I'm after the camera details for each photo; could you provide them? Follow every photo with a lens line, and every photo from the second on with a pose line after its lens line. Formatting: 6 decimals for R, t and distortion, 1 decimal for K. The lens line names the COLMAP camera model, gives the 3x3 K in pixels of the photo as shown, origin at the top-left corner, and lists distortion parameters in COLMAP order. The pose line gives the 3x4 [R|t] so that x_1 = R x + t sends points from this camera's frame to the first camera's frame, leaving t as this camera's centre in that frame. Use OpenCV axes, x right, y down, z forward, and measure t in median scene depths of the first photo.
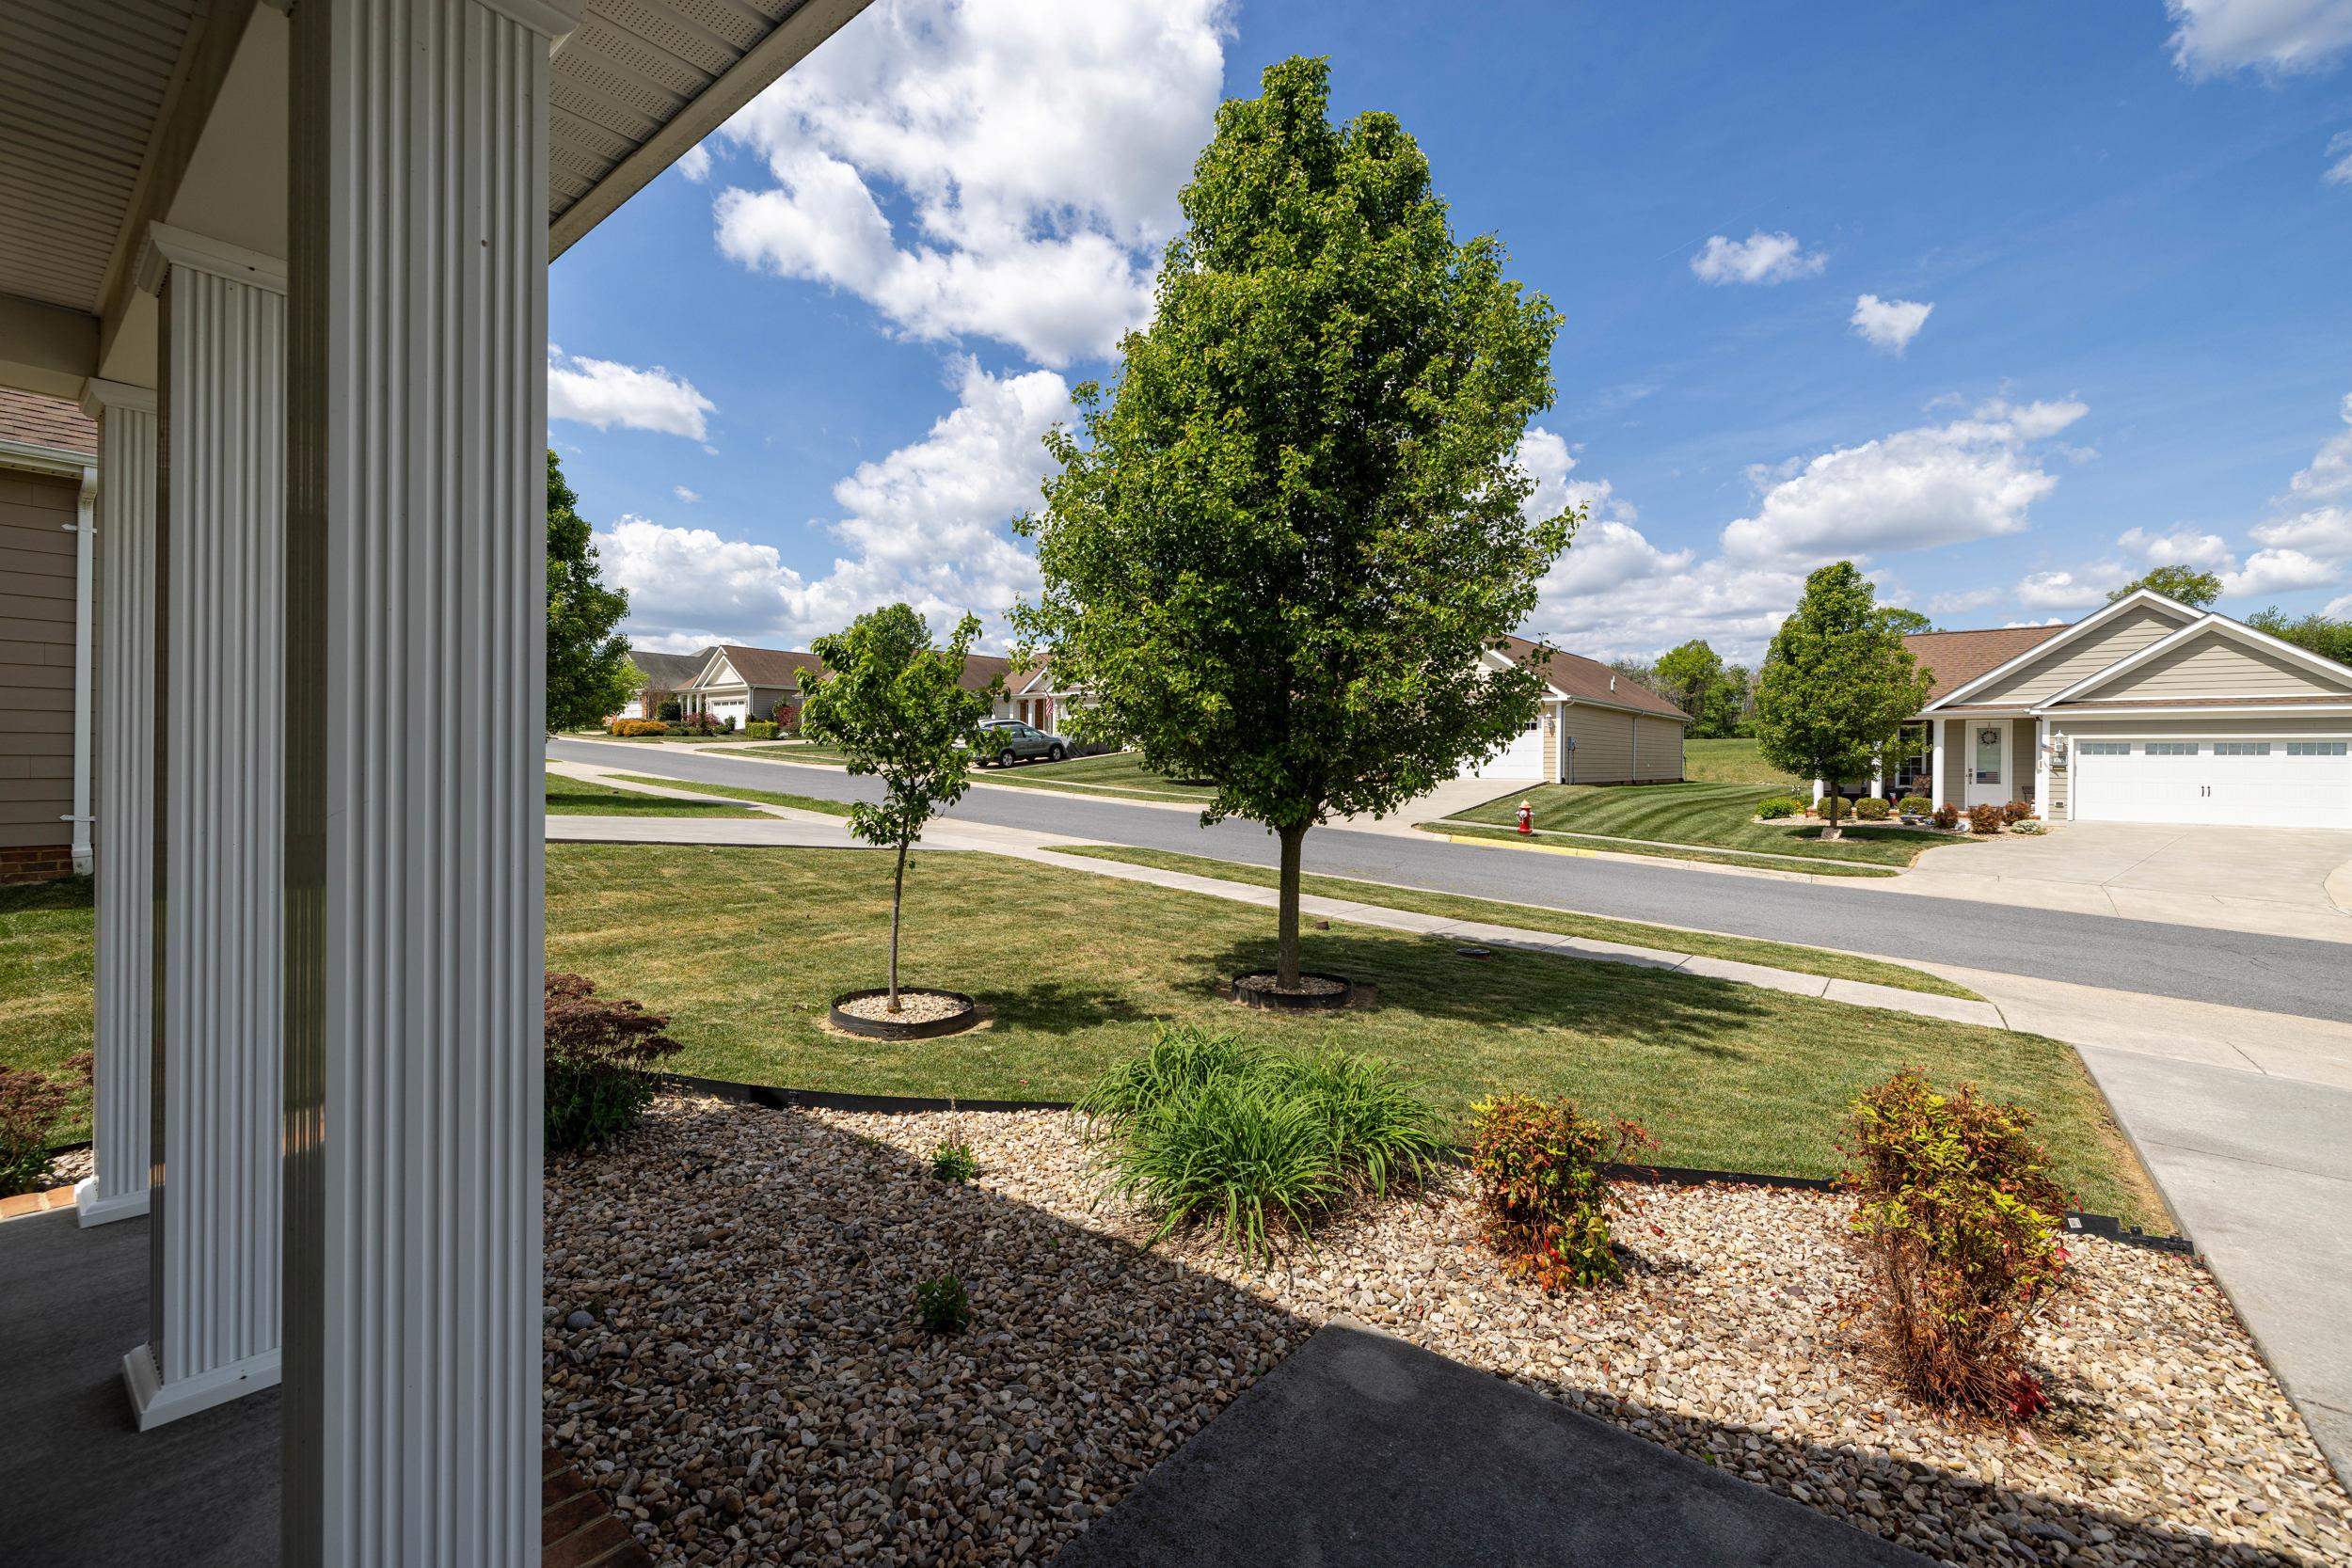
lens RADIAL K [[978.5, 0, 1174.9], [0, 978.5, 763.9], [0, 0, 1]] dist [0.001602, 0.000023]
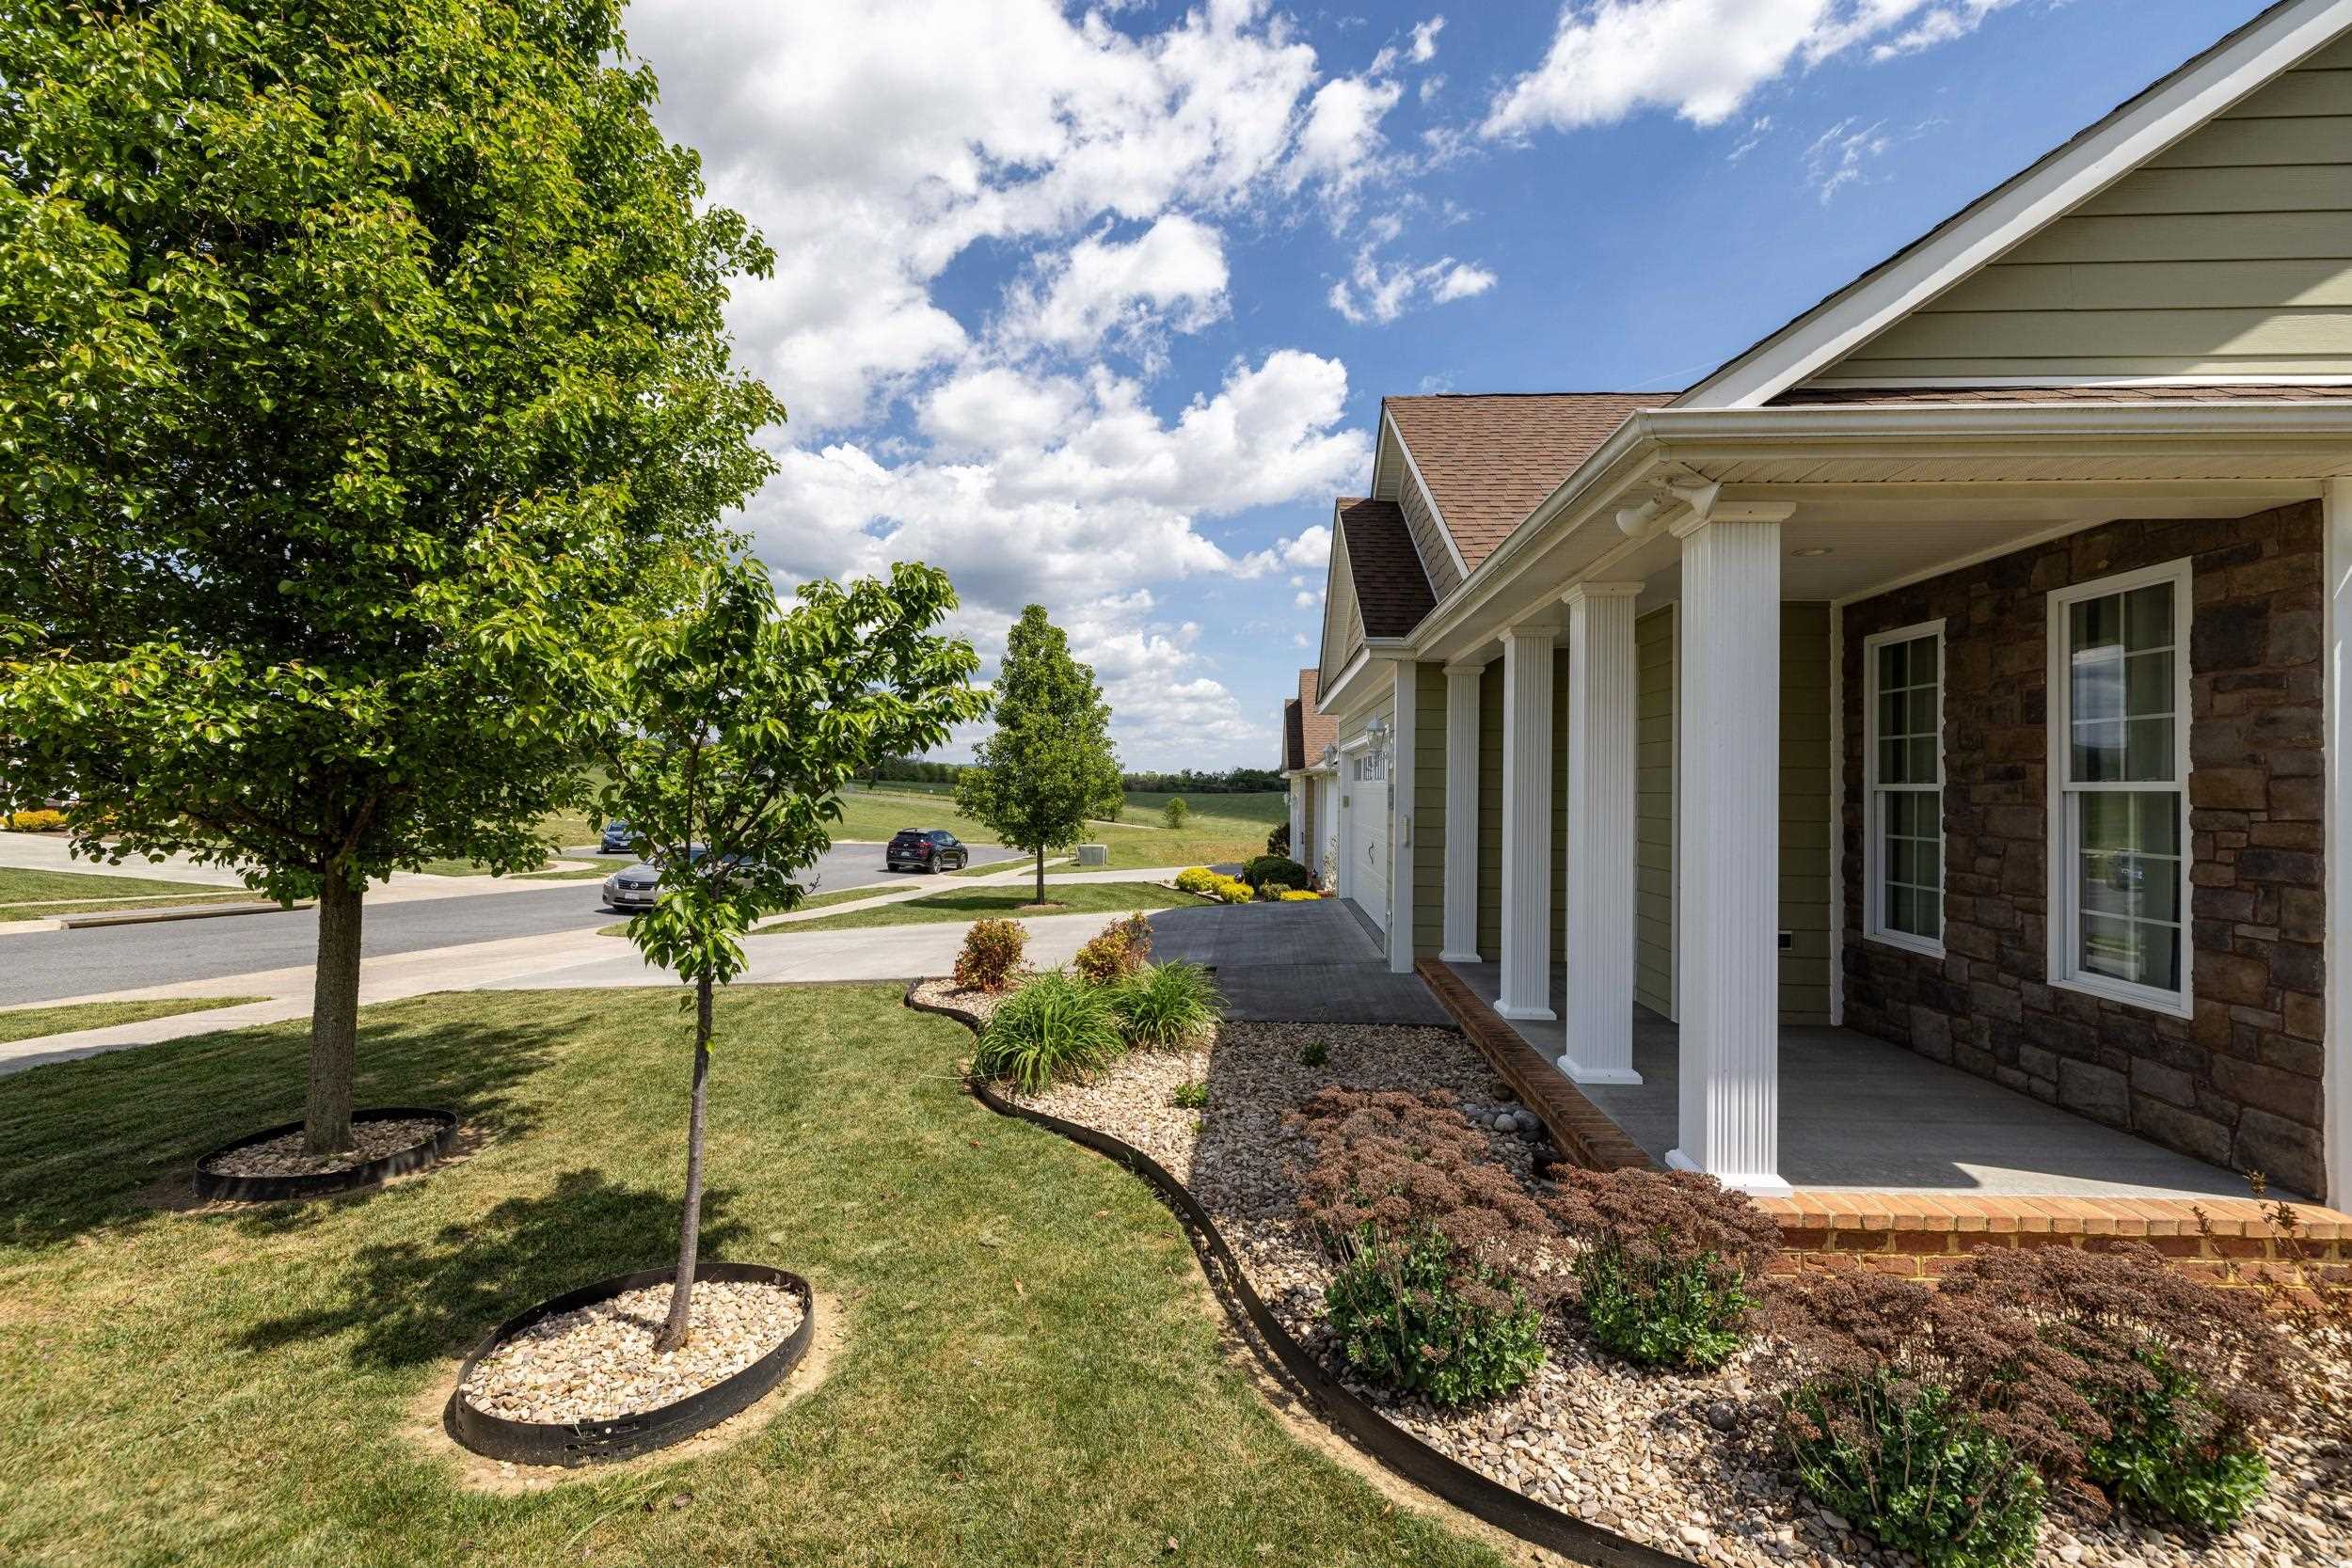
lens RADIAL K [[978.5, 0, 1174.9], [0, 978.5, 763.9], [0, 0, 1]] dist [0.001602, 0.000023]
pose [[-0.559990, 0.006874, 0.828471, -0.263588], [-0.015658, 0.999699, -0.018878, -0.002523], [-0.828351, -0.023544, -0.559714, 0.357225]]
